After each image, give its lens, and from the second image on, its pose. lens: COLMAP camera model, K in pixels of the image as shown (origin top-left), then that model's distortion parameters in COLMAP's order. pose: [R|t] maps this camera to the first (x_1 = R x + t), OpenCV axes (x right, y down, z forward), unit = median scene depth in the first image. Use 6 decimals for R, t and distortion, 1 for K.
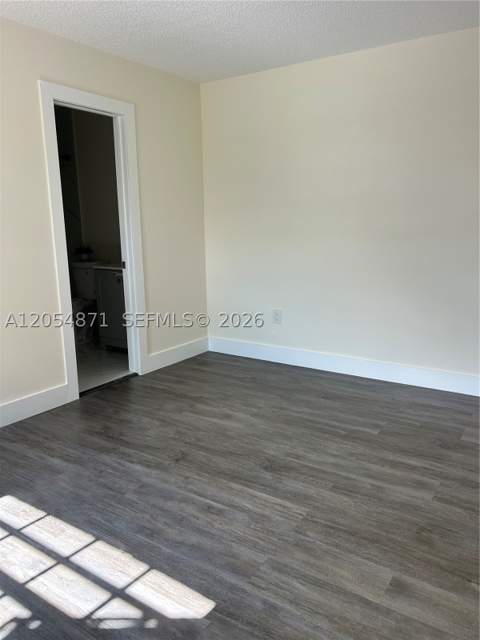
lens RADIAL K [[484.2, 0, 238.7], [0, 484.2, 321.6], [0, 0, 1]] dist [0.009668, -0.008602]
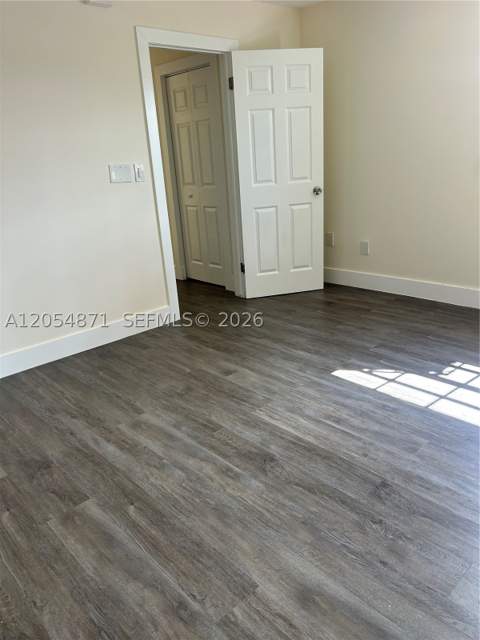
lens RADIAL K [[484.2, 0, 238.7], [0, 484.2, 321.6], [0, 0, 1]] dist [0.009668, -0.008602]
pose [[-0.970976, -0.000871, 0.239175, -0.099242], [0.121594, 0.859326, 0.496763, -0.367553], [-0.205963, 0.511427, -0.834279, 1.742494]]
